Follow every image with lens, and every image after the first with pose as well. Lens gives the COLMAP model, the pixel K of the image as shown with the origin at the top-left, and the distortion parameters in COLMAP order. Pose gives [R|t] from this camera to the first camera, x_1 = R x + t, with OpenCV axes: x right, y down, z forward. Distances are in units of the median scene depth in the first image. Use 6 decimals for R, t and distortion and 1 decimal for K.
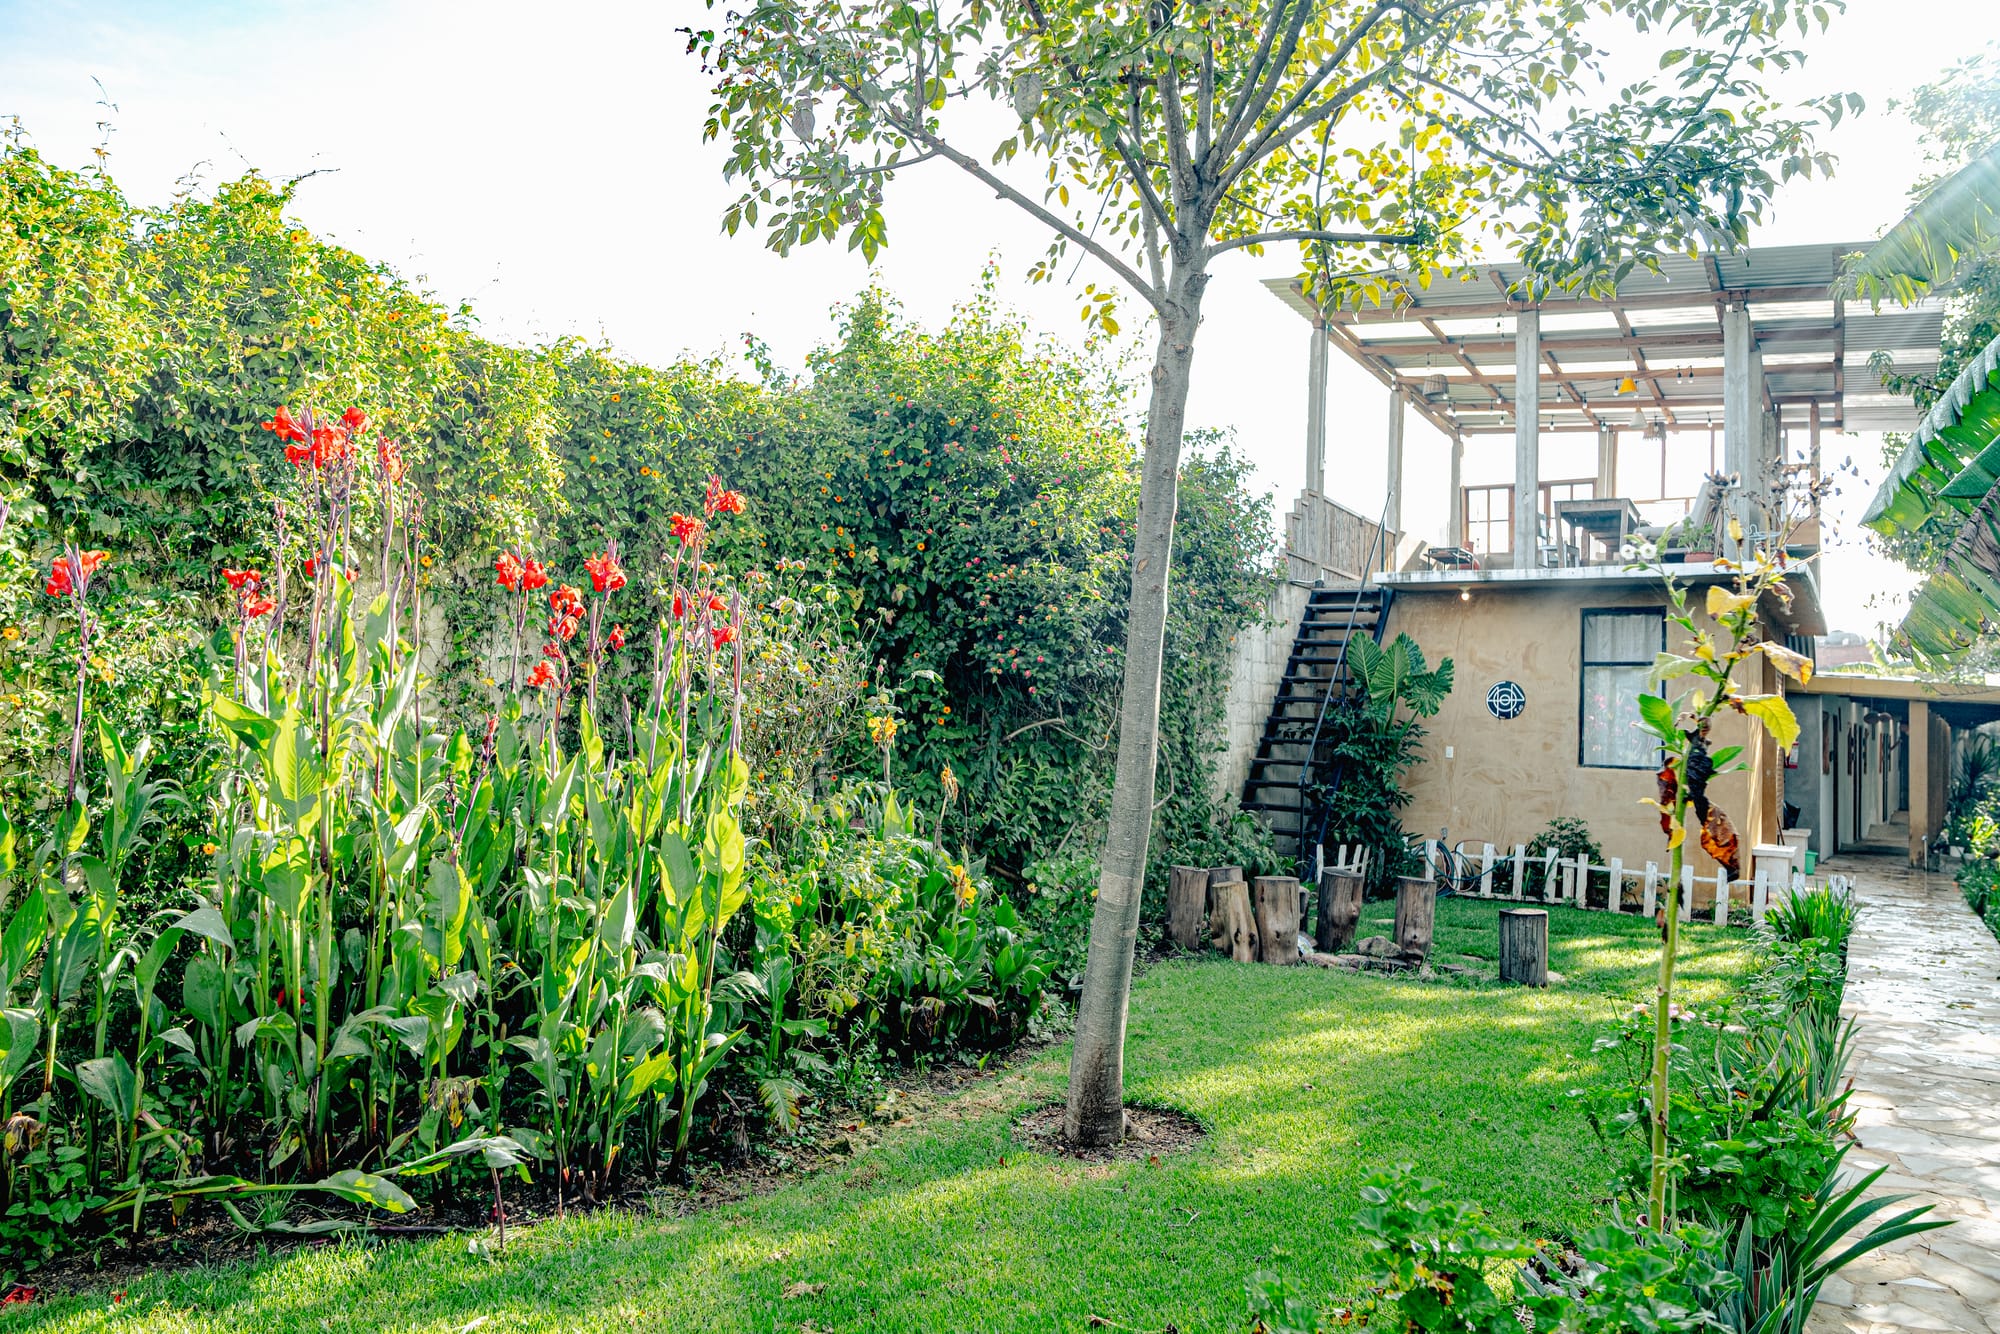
lens RADIAL K [[1409.8, 0, 1000.0], [0, 1409.8, 667.0], [0, 0, 1]] dist [-0.002423, -0.004879]
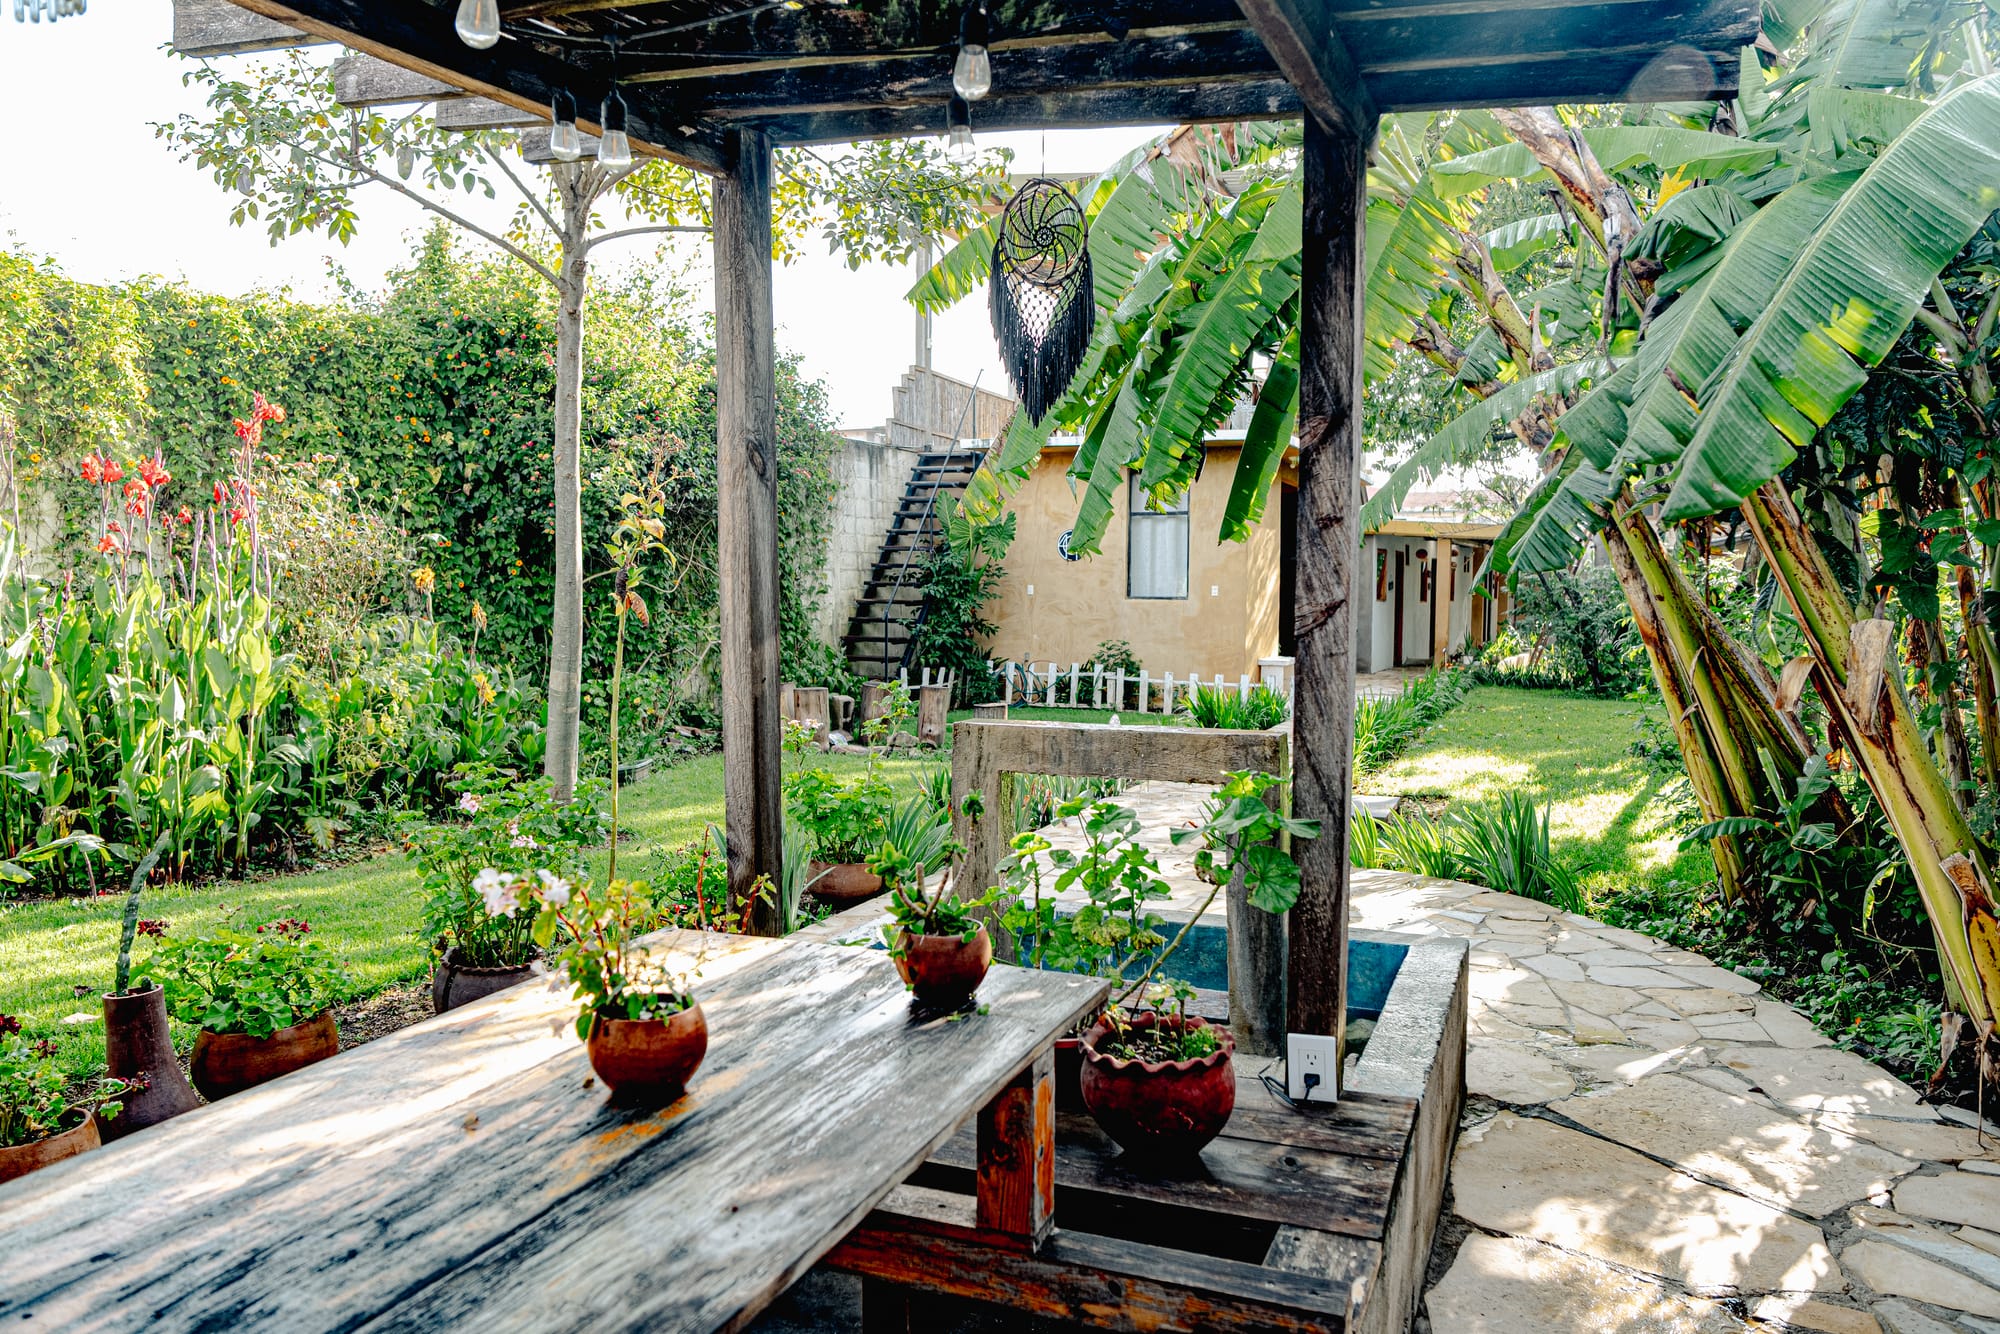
lens RADIAL K [[1362.0, 0, 1000.0], [0, 1362.0, 667.0], [0, 0, 1]] dist [-0.022902, 0.000865]
pose [[0.982446, -0.037906, 0.182654, 0.181020], [0.018158, 0.993919, 0.108602, -0.001200], [-0.185660, -0.103379, 0.977161, -0.309751]]
